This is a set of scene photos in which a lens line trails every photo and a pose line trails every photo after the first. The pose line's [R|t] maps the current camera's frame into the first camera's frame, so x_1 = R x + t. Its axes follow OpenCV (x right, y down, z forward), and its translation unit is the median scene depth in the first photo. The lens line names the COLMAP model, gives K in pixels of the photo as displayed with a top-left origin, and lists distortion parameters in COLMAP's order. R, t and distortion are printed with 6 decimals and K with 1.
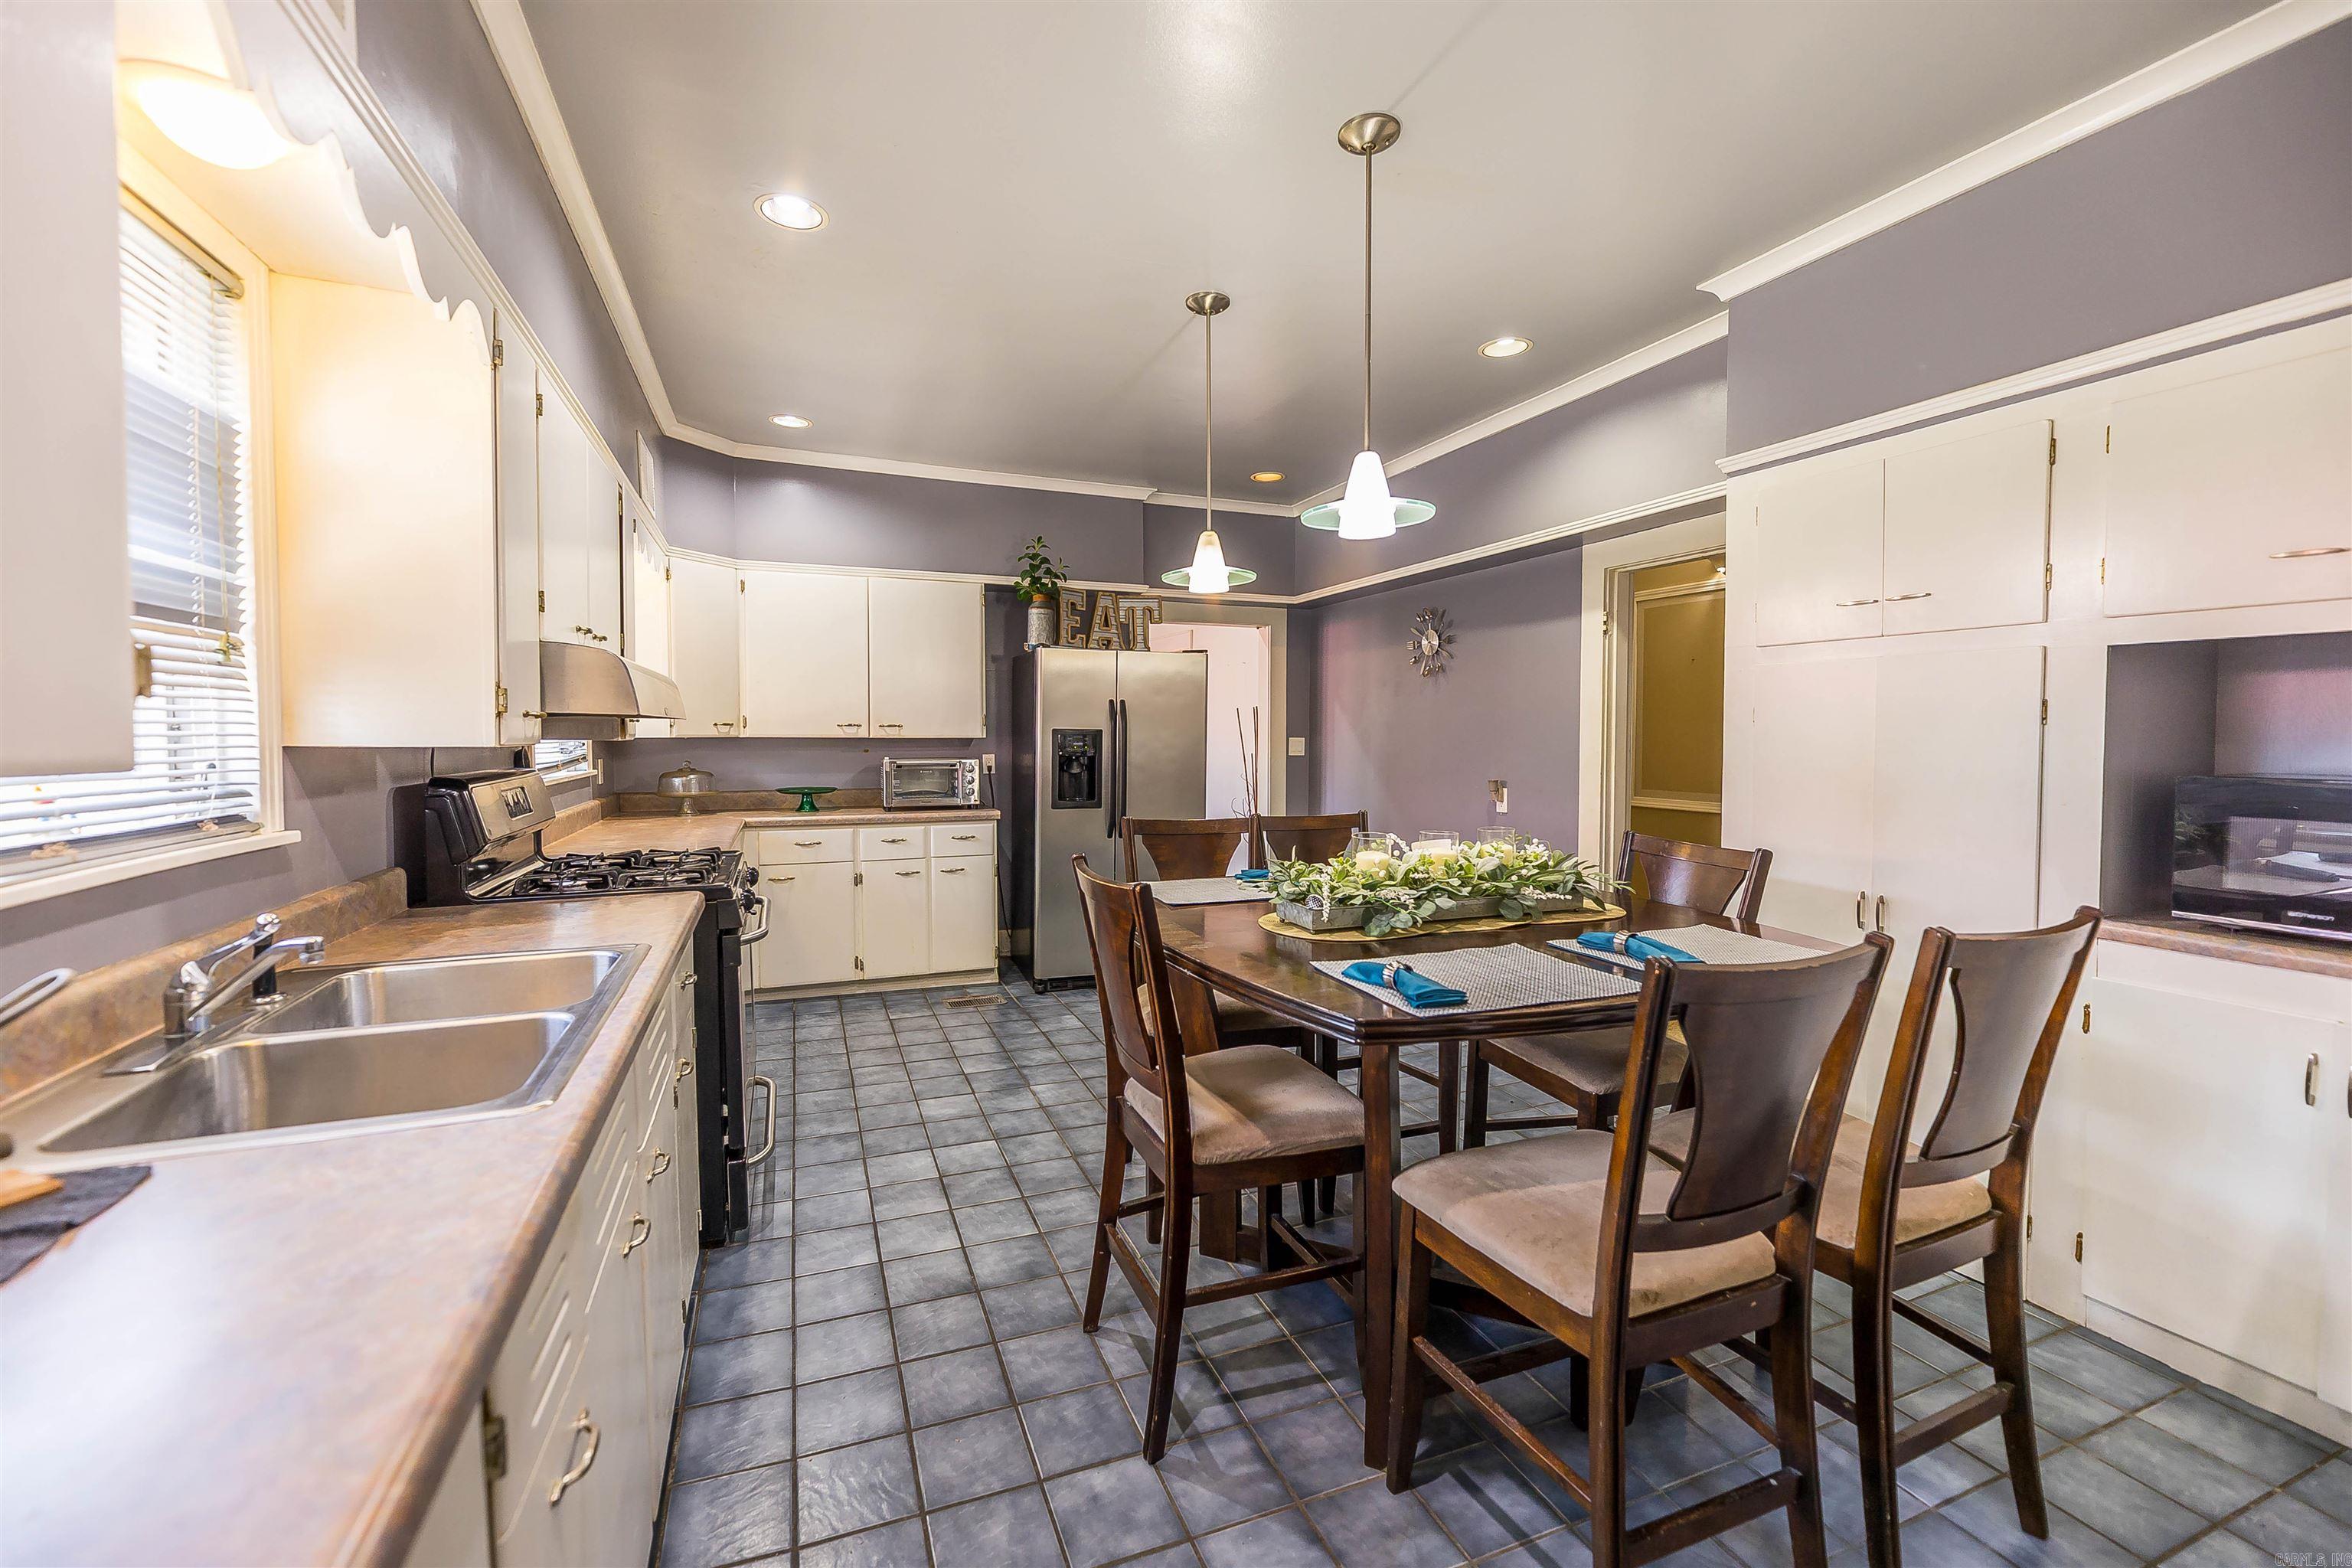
lens RADIAL K [[947.2, 0, 1171.1], [0, 947.2, 771.9], [0, 0, 1]] dist [-0.003474, -0.000656]
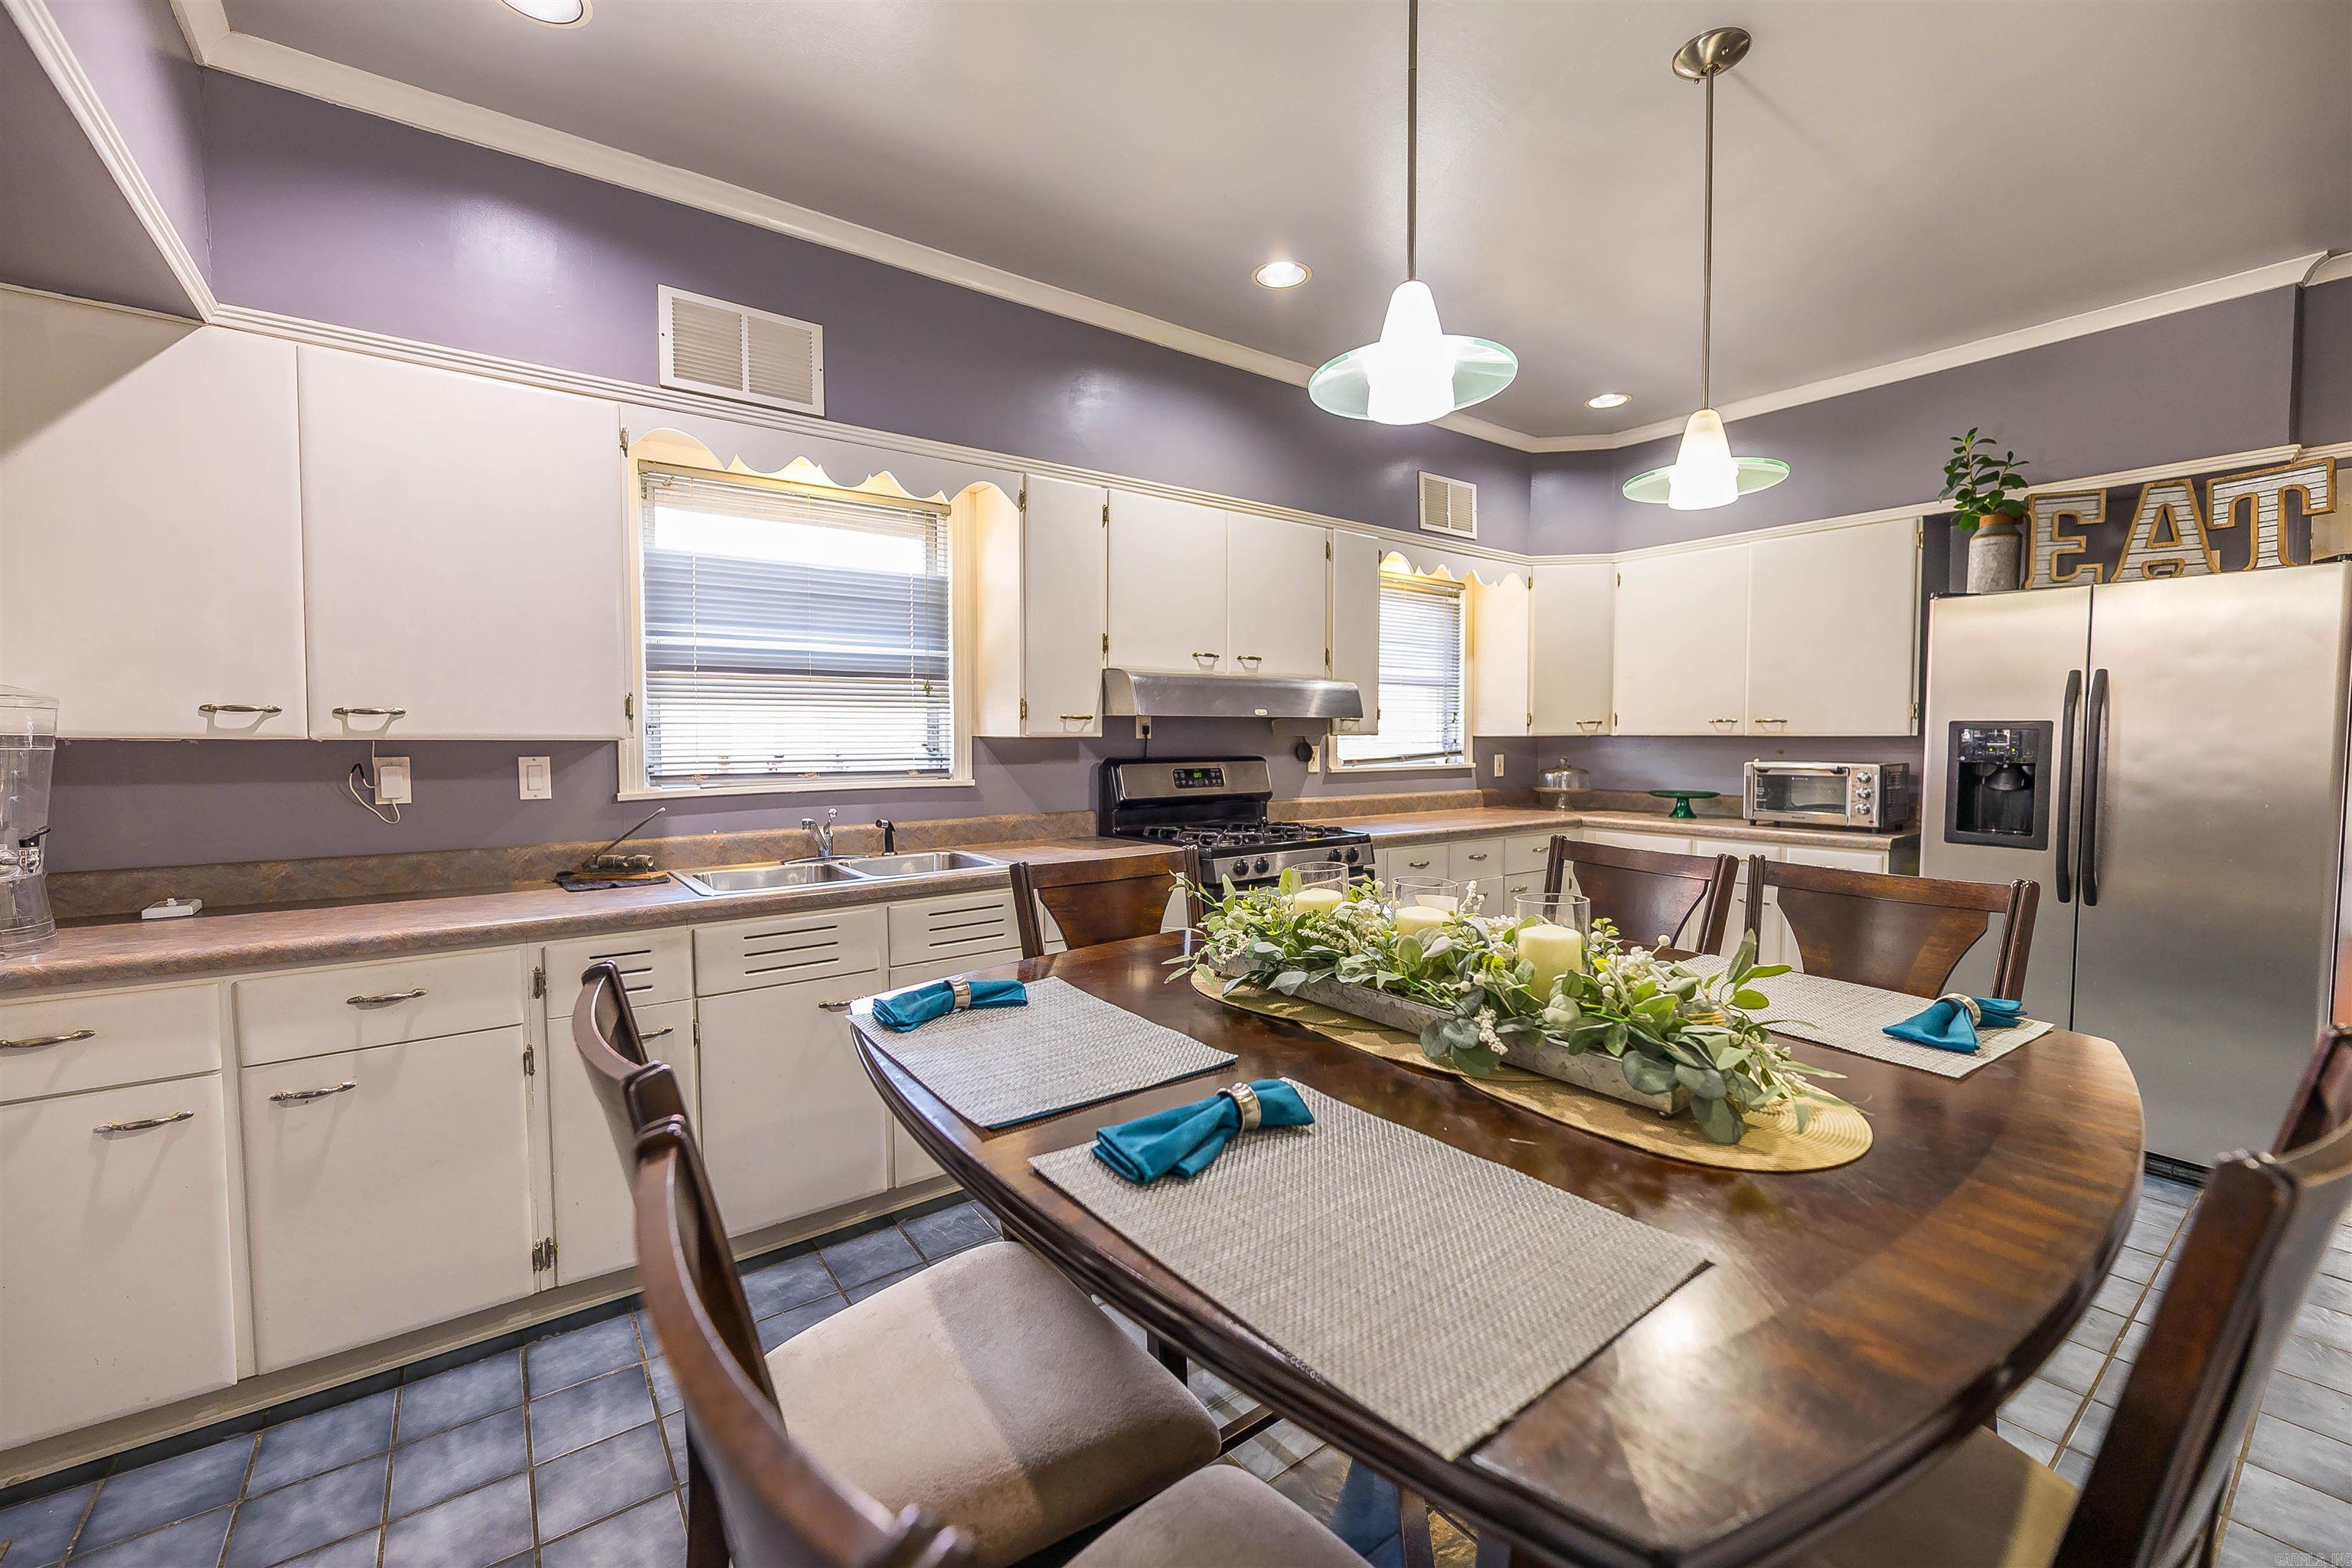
lens RADIAL K [[947.2, 0, 1187.7], [0, 947.2, 779.4], [0, 0, 1]] dist [-0.003474, -0.000656]
pose [[0.263812, 0.041470, -0.963682, 0.537248], [-0.036896, 0.998778, 0.032879, -0.009647], [0.963868, 0.026882, 0.265020, 0.456732]]
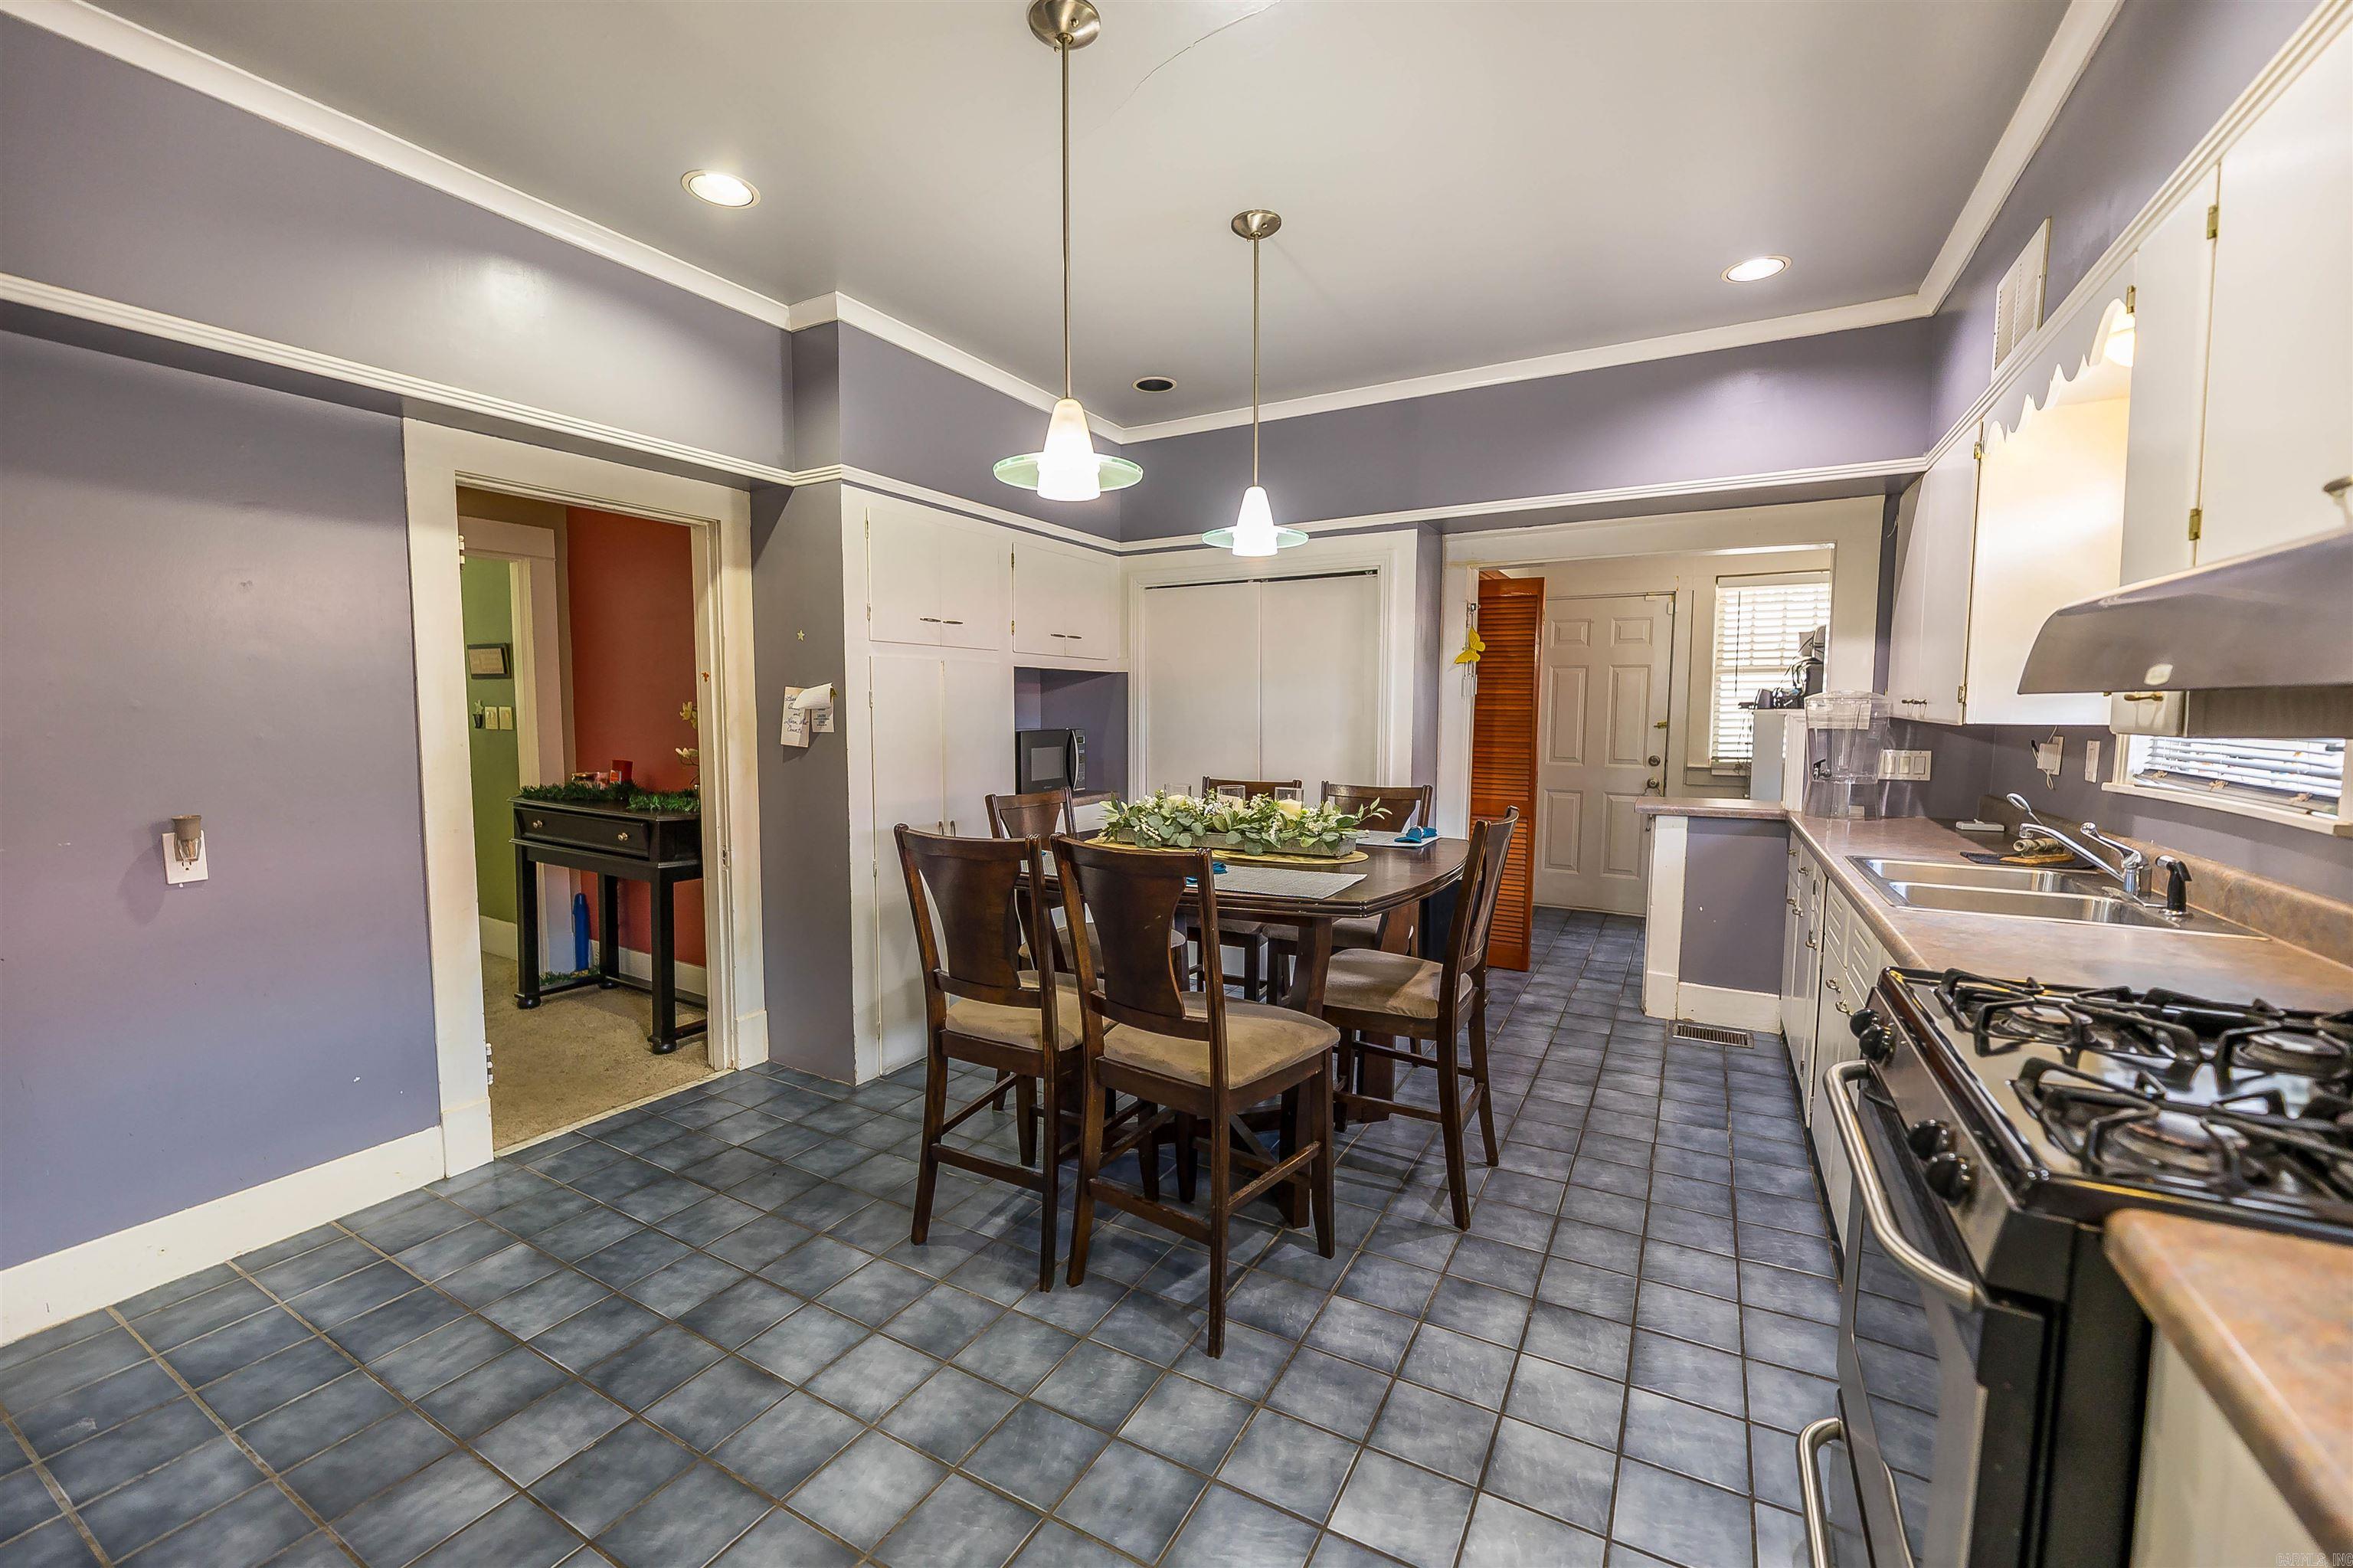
lens RADIAL K [[947.6, 0, 1156.1], [0, 947.6, 779.3], [0, 0, 1]] dist [-0.003474, -0.000656]
pose [[-0.620128, -0.061035, 0.782123, -0.467454], [0.033744, 0.993971, 0.104322, -0.060633], [-0.783775, 0.091085, -0.614329, 1.256754]]
